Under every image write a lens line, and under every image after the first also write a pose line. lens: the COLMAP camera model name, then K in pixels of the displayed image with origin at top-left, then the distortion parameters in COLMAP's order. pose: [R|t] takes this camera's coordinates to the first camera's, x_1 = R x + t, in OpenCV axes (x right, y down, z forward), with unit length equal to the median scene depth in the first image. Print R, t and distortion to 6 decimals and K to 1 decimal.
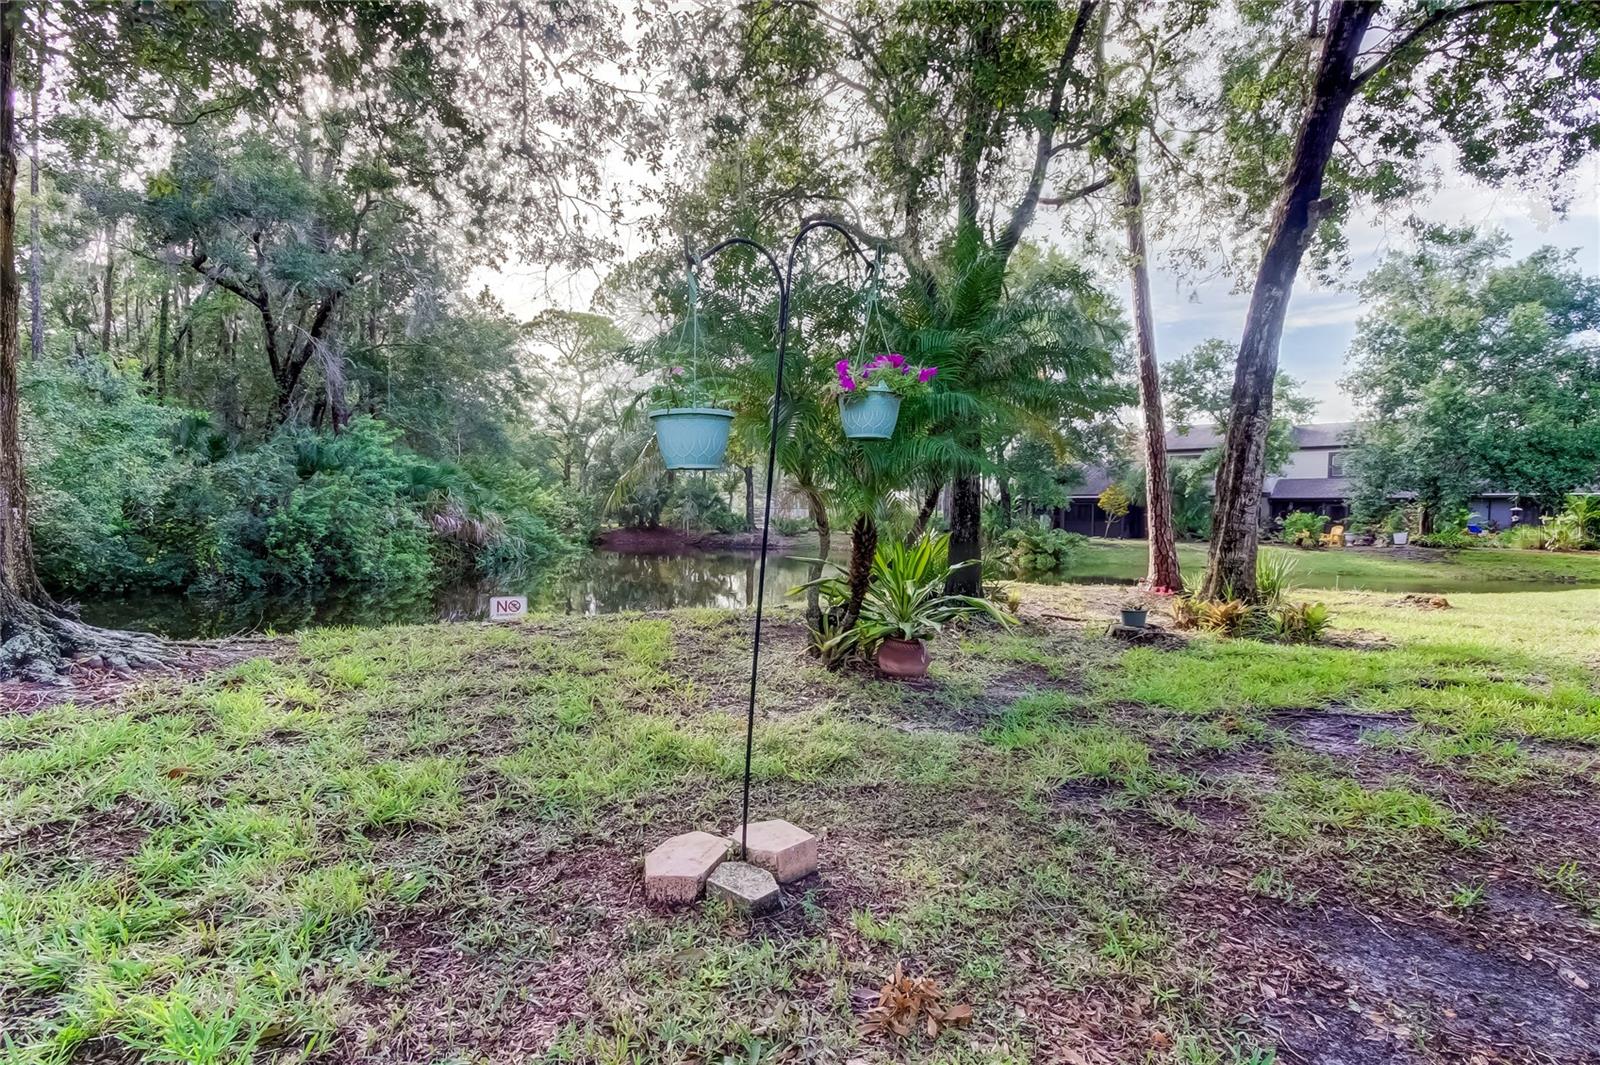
lens RADIAL K [[740.5, 0, 801.0], [0, 740.5, 524.2], [0, 0, 1]] dist [0.043063, 0.000199]
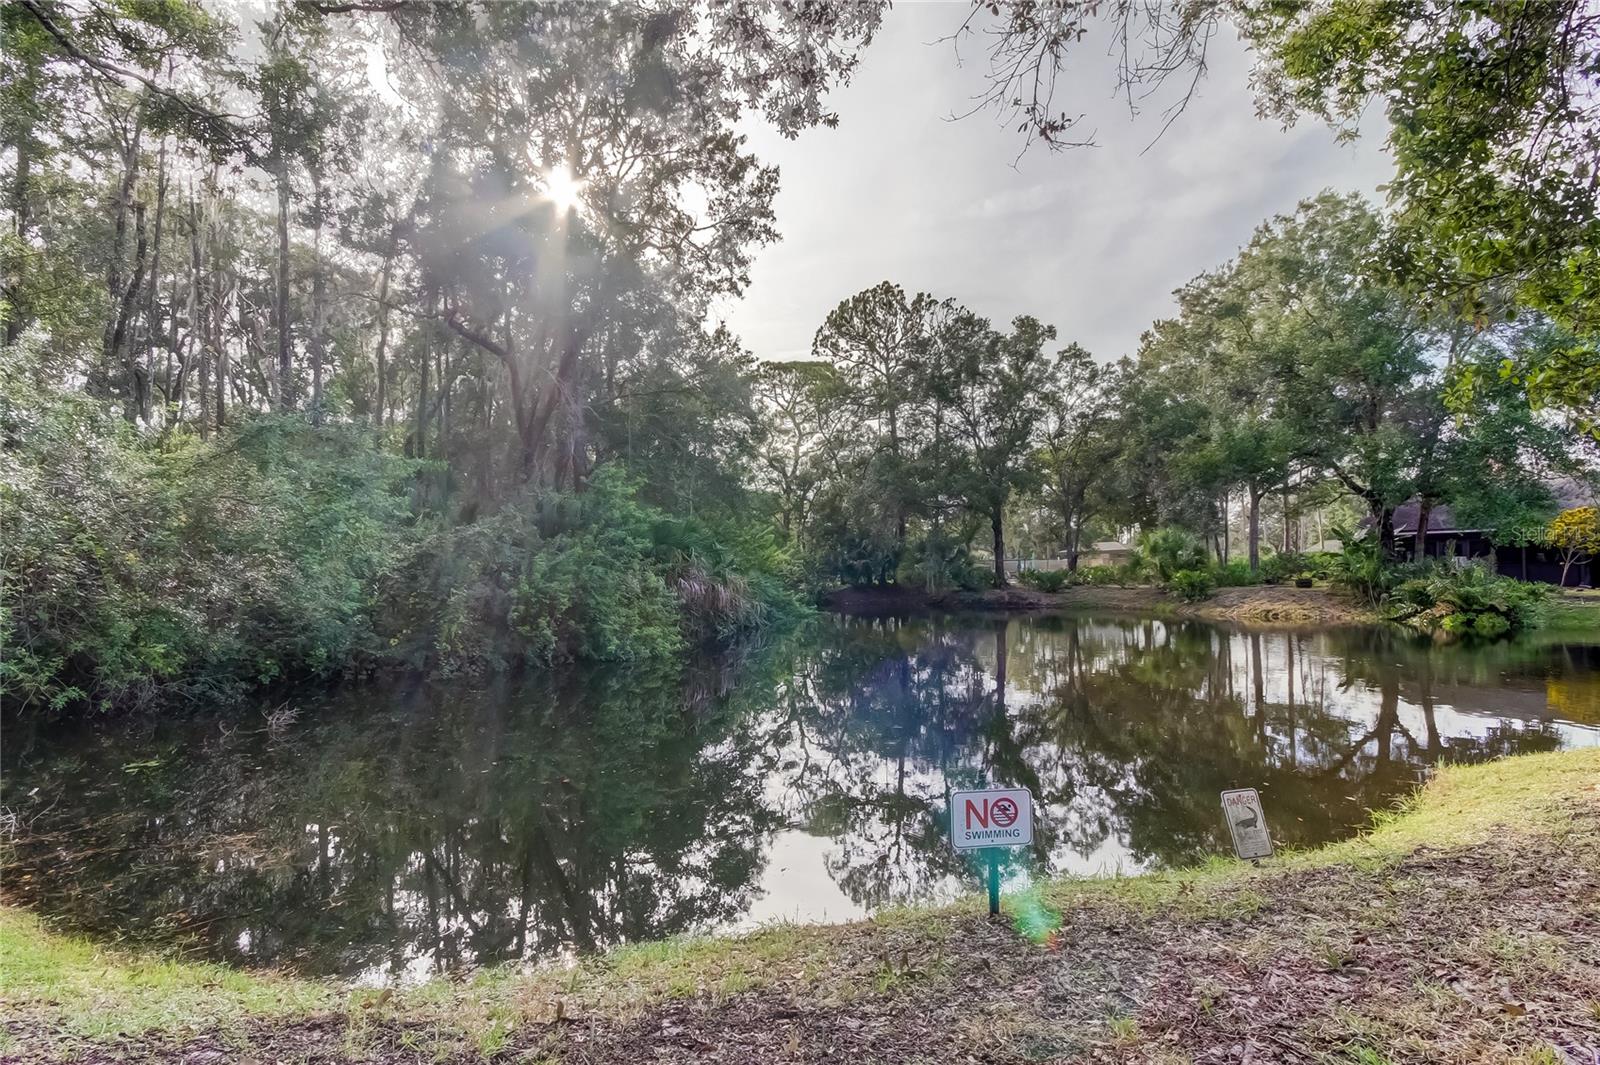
lens RADIAL K [[740.5, 0, 801.0], [0, 740.5, 524.2], [0, 0, 1]] dist [0.043063, 0.000199]
pose [[0.967593, -0.046140, -0.248264, -0.133052], [0.027499, 0.996571, -0.078039, -0.004529], [0.251014, 0.068683, 0.965544, 0.201348]]
